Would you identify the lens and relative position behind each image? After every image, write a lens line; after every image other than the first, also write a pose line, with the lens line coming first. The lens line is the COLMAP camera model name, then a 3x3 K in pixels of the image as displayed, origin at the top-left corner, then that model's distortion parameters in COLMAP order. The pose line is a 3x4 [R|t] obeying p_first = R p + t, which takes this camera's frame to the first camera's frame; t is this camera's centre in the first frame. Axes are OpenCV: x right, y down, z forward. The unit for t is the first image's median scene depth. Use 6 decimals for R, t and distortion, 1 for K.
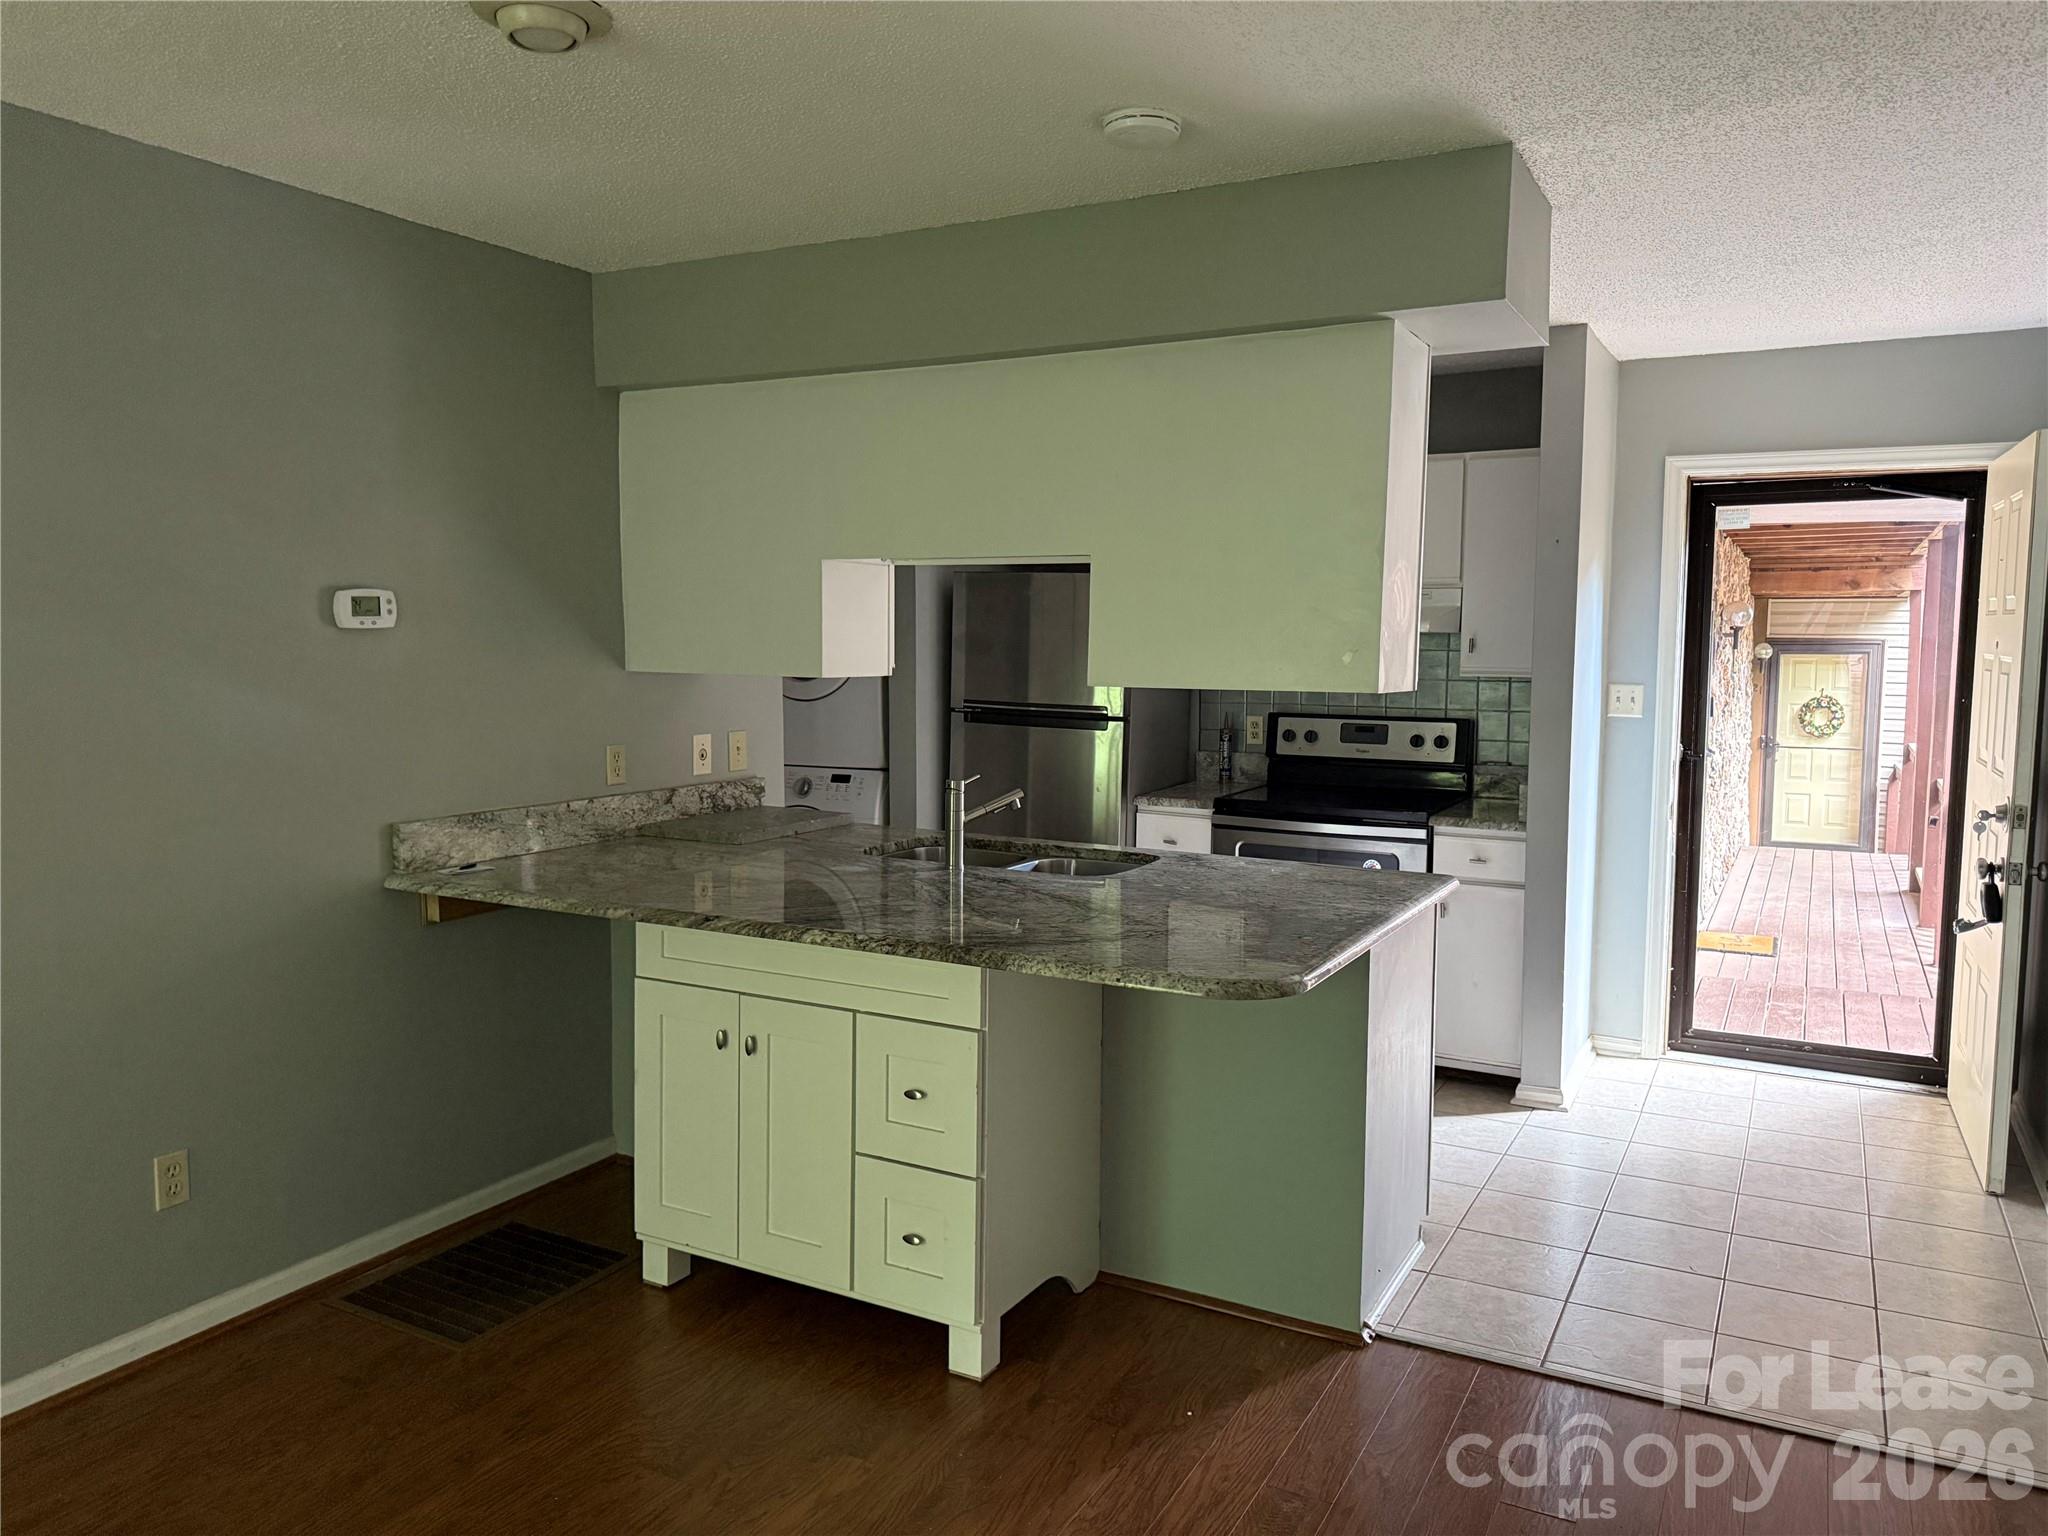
lens RADIAL K [[1459.7, 0, 1013.1], [0, 1459.7, 763.4], [0, 0, 1]] dist [0.005866, -0.017691]
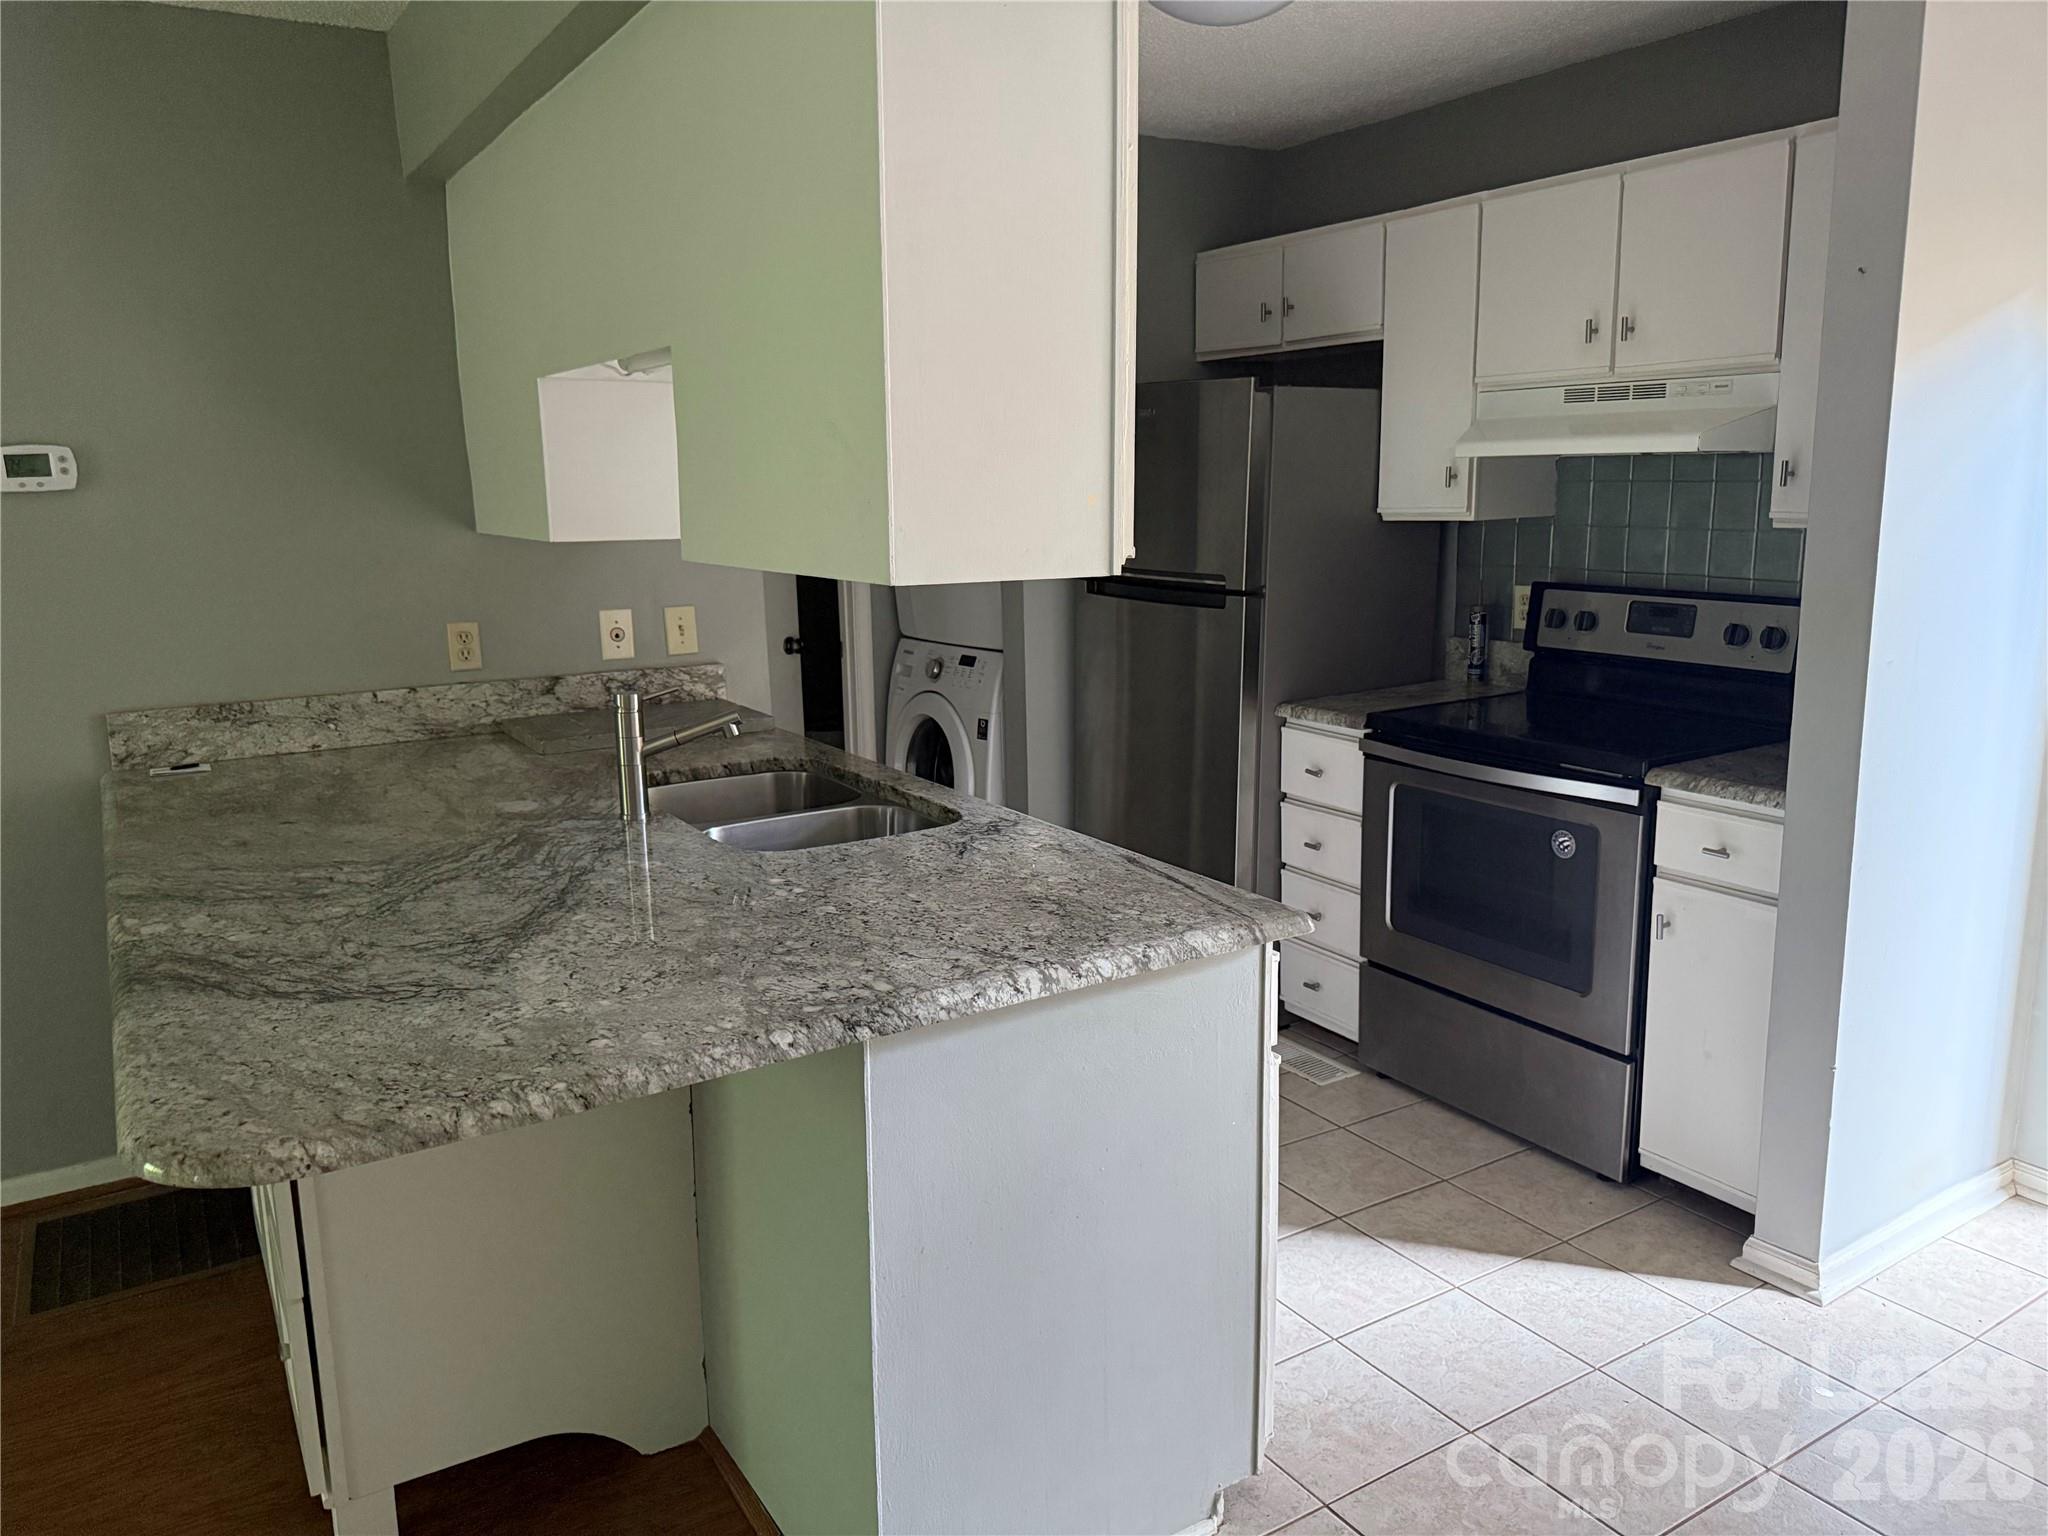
lens RADIAL K [[1459.7, 0, 1027.1], [0, 1459.7, 771.0], [0, 0, 1]] dist [0.005866, -0.017691]
pose [[0.872006, 0.072800, -0.484051, 0.362017], [-0.018487, 0.993071, 0.116050, -0.027349], [0.489146, -0.092247, 0.867310, 0.369382]]
